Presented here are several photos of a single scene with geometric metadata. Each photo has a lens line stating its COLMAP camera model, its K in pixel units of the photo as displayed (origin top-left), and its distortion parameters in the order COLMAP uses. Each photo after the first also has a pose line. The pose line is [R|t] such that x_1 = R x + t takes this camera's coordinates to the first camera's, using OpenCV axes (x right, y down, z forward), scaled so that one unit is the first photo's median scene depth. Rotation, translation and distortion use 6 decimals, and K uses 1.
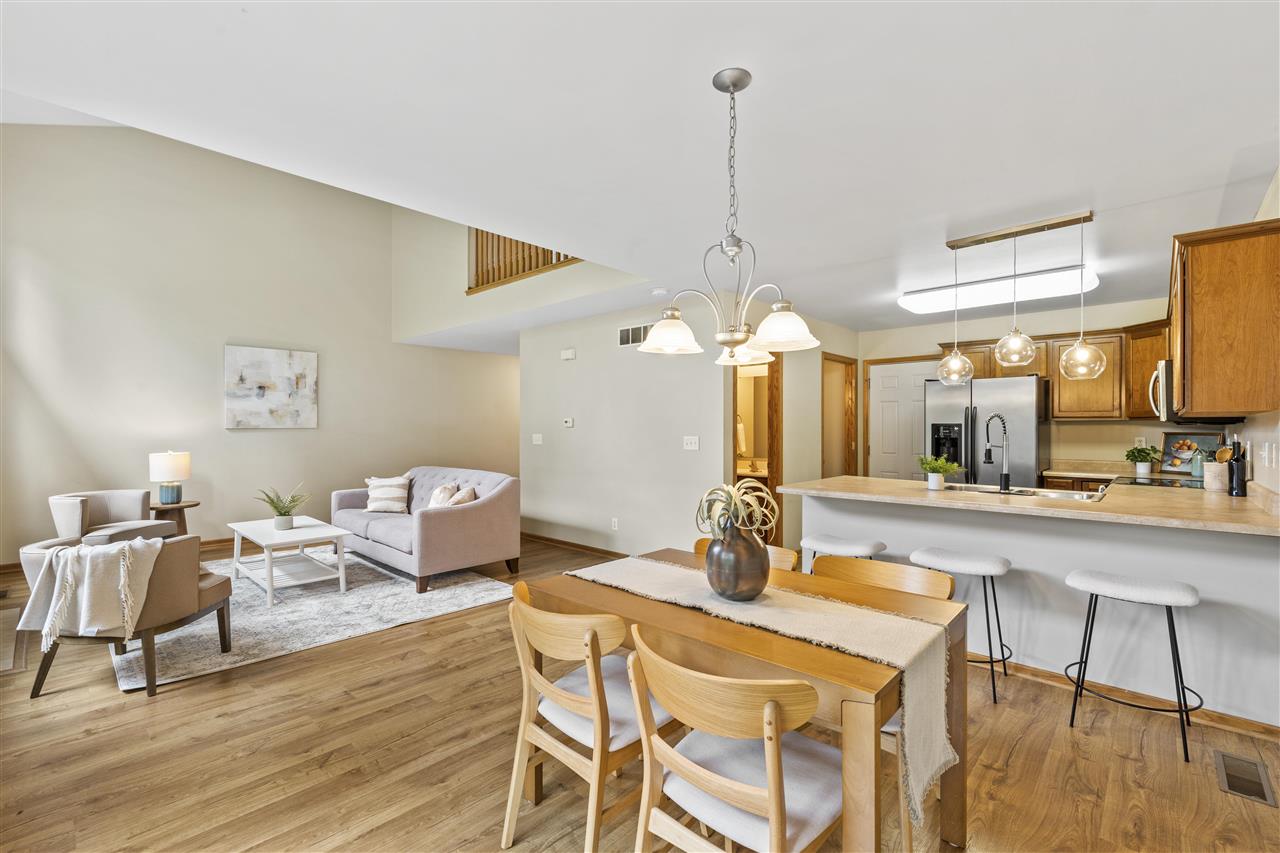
lens RADIAL K [[563.6, 0, 640.2], [0, 563.6, 433.3], [0, 0, 1]] dist [-0.002934, -0.000021]
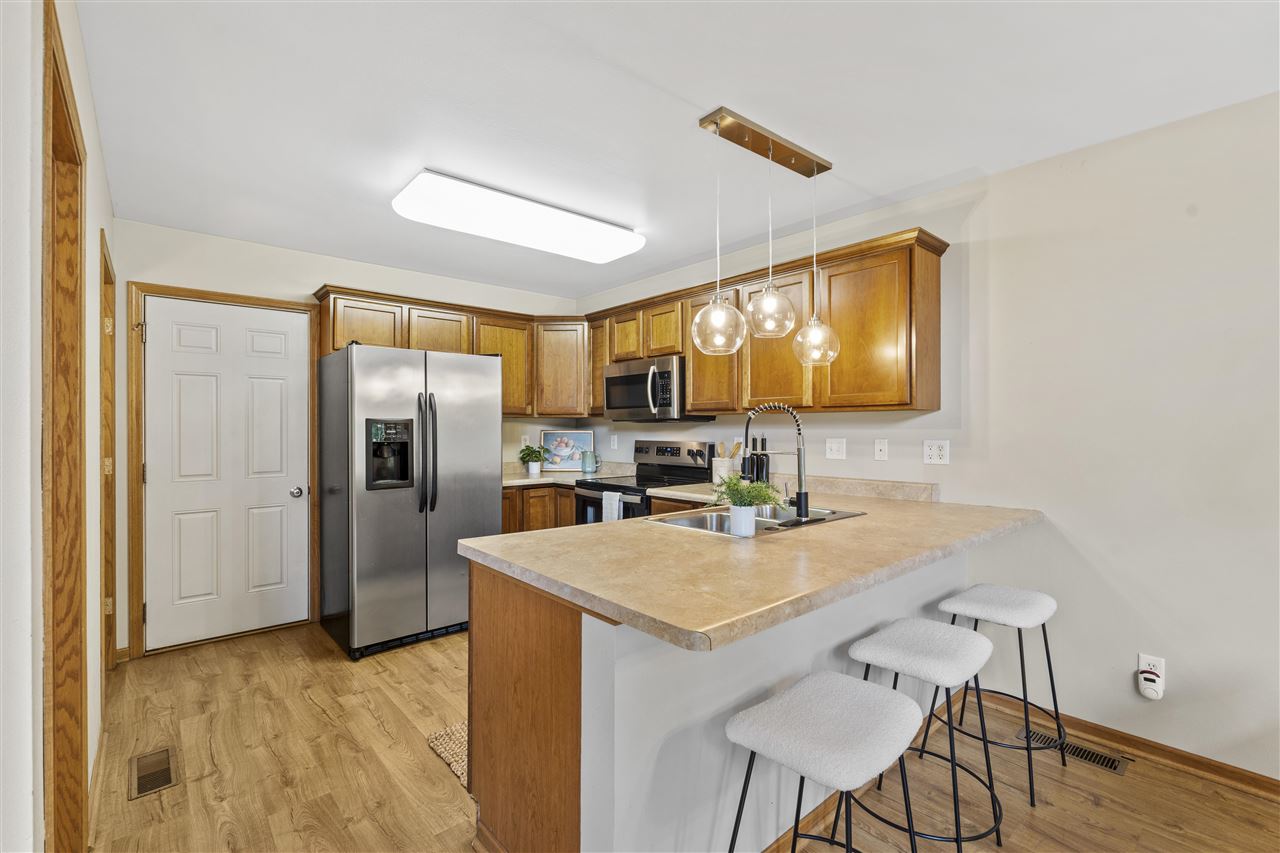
lens RADIAL K [[563.6, 0, 648.0], [0, 563.6, 419.0], [0, 0, 1]] dist [-0.002934, -0.000021]
pose [[0.085387, 0.010935, 0.996288, -0.029200], [0.012064, 0.999855, -0.012008, -0.006405], [-0.996275, 0.013044, 0.085243, 0.671038]]
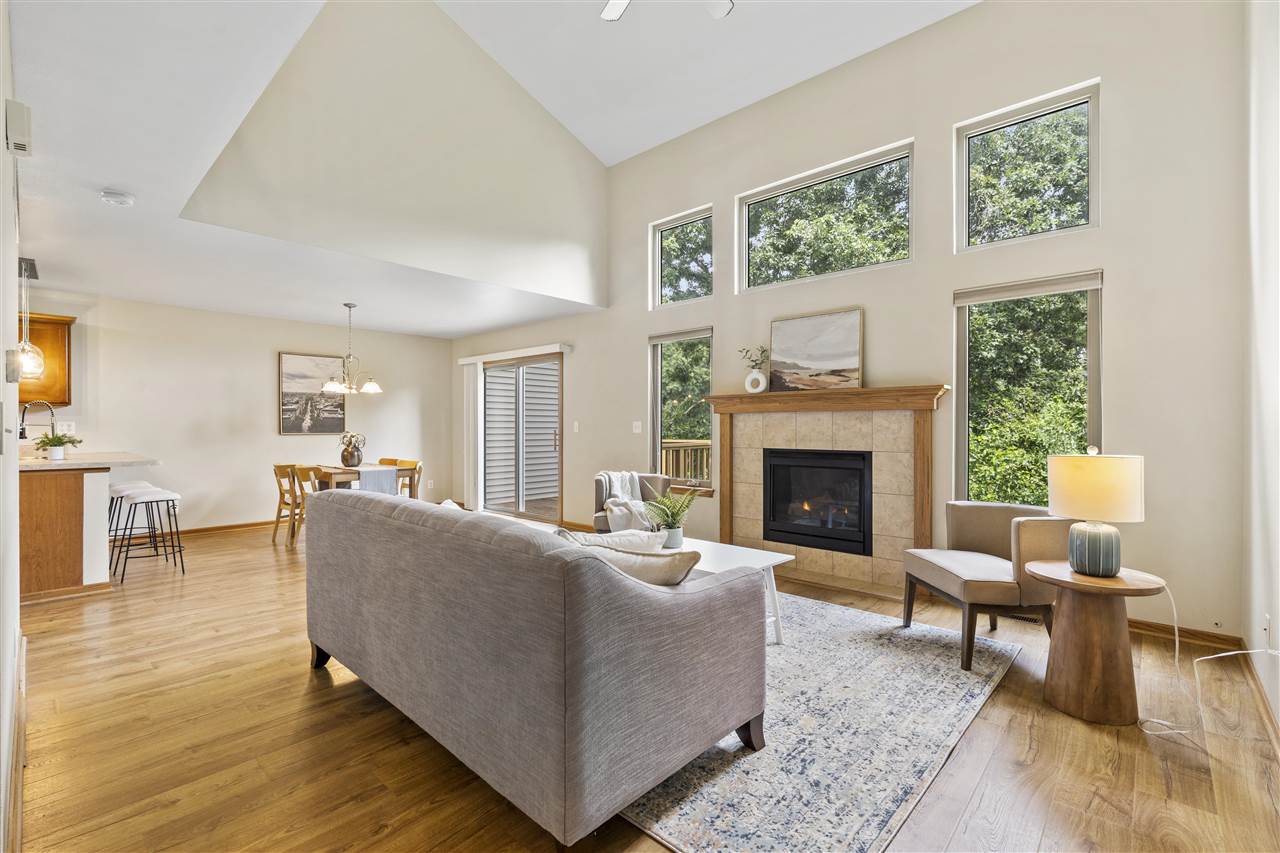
lens RADIAL K [[563.6, 0, 647.3], [0, 563.6, 431.9], [0, 0, 1]] dist [-0.002934, -0.000021]
pose [[-0.999702, 0.002344, -0.024280, -0.504955], [0.001776, 0.999725, 0.023400, 0.006222], [0.024328, 0.023350, -0.999431, 1.484350]]
